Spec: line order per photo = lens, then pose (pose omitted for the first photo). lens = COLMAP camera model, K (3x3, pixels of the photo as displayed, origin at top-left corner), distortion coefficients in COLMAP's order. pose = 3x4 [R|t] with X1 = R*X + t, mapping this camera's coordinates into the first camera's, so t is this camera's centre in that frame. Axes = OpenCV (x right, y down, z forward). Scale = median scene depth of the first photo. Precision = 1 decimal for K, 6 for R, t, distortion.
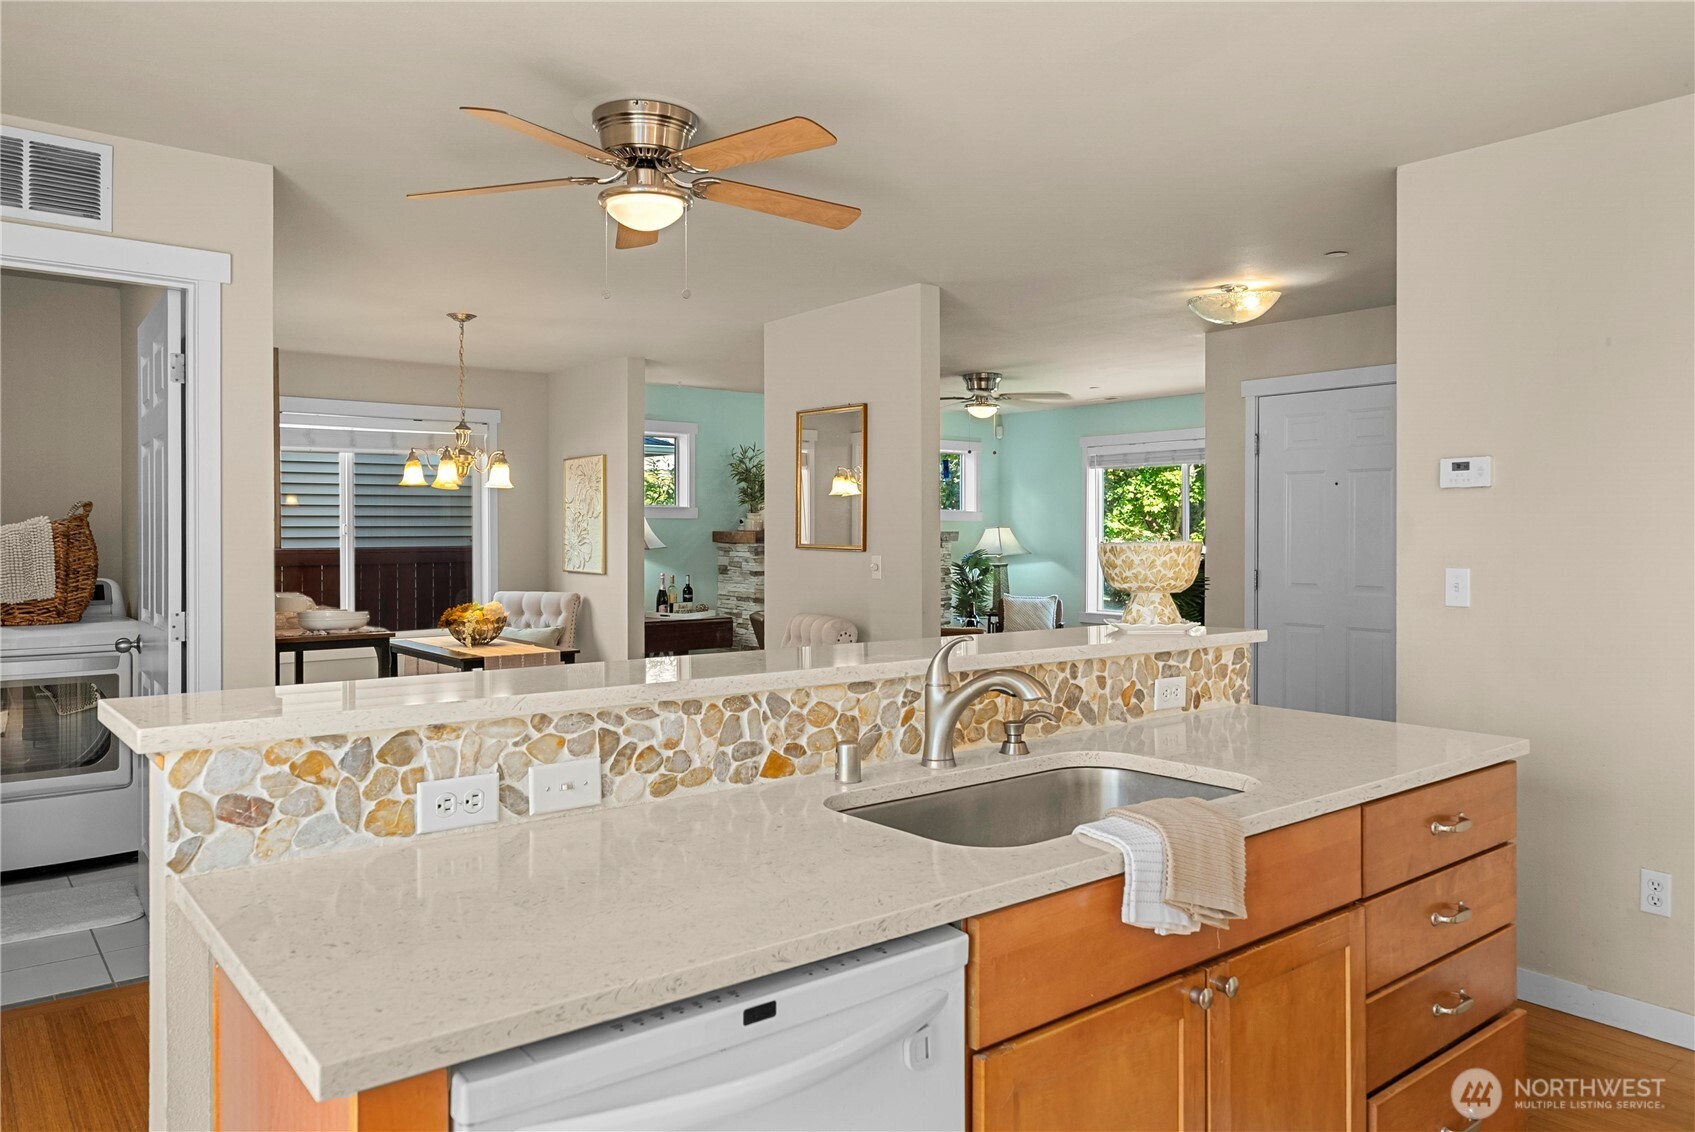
lens RADIAL K [[1200.0, 0, 850.2], [0, 1200.0, 533.8], [0, 0, 1]] dist [-0.000451, 0.000230]
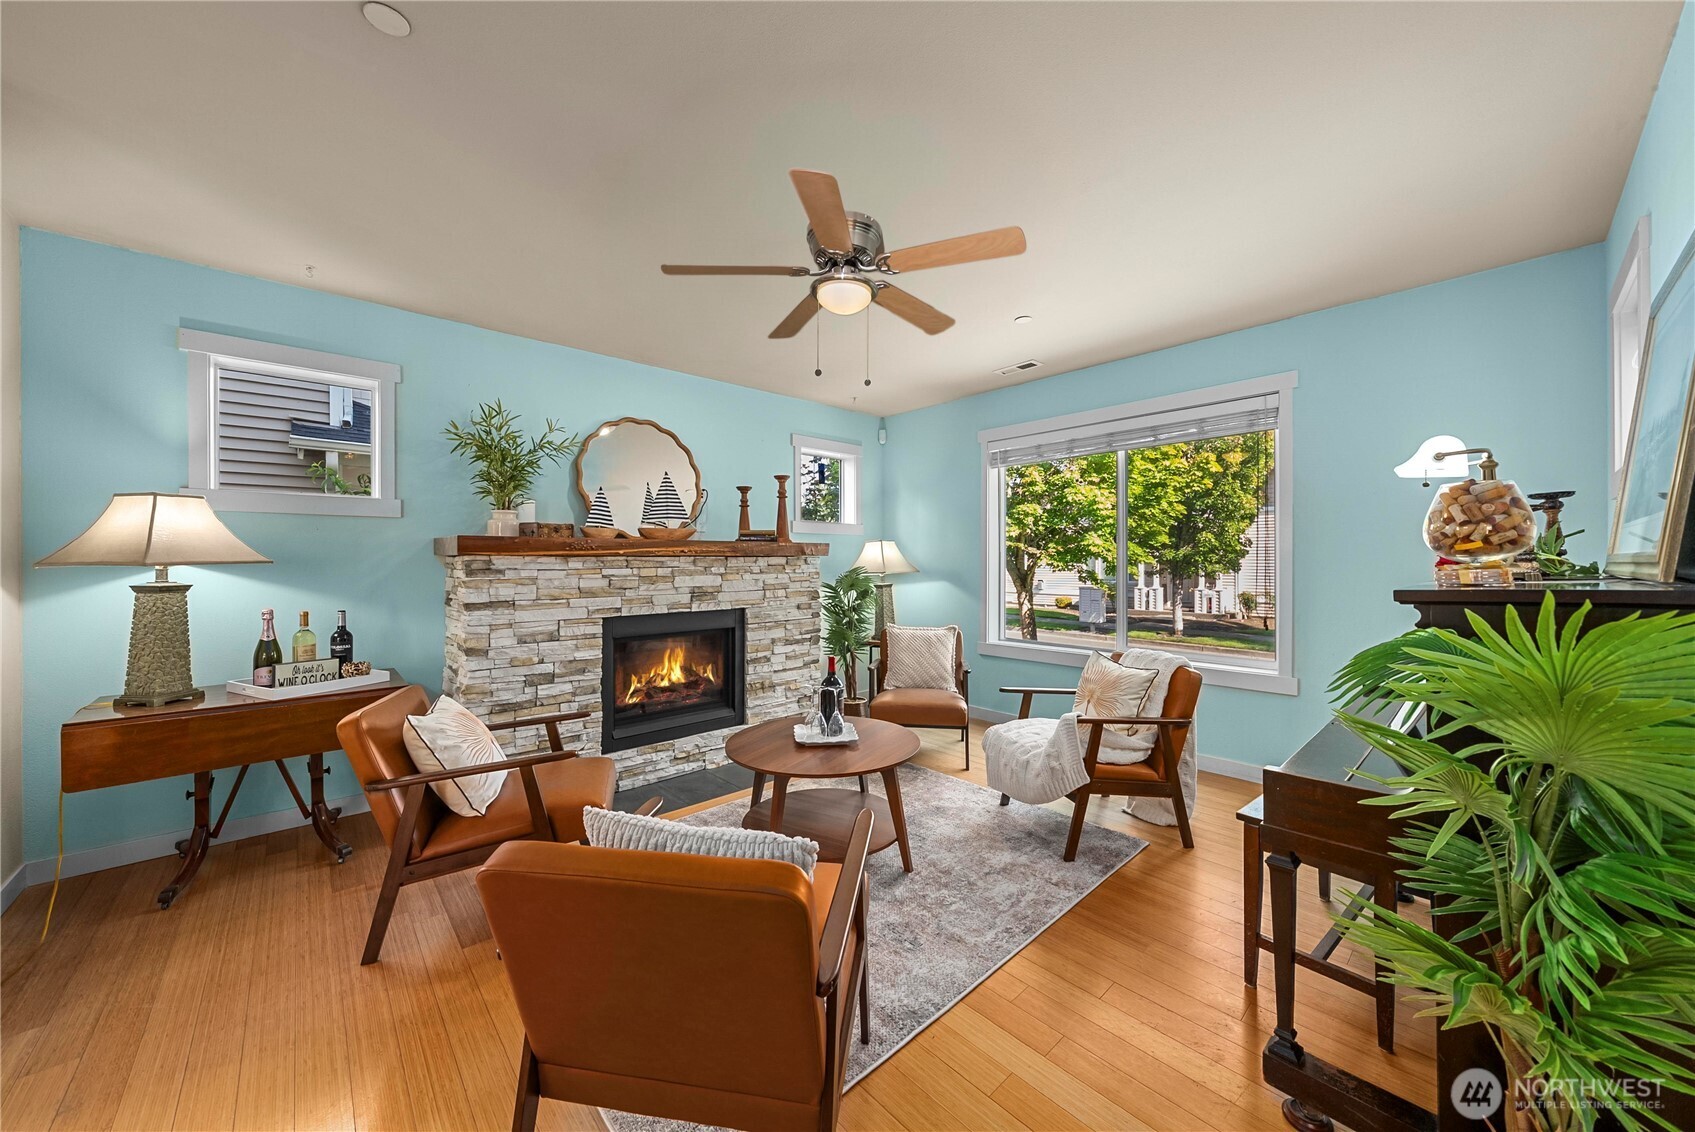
lens RADIAL K [[593.6, 0, 846.7], [0, 593.6, 561.3], [0, 0, 1]] dist [-0.005887, 0.000012]
pose [[0.998308, -0.001671, 0.058126, 0.078849], [0.001742, 0.999998, -0.001170, 0.010037], [-0.058124, 0.001269, 0.998309, 0.612517]]
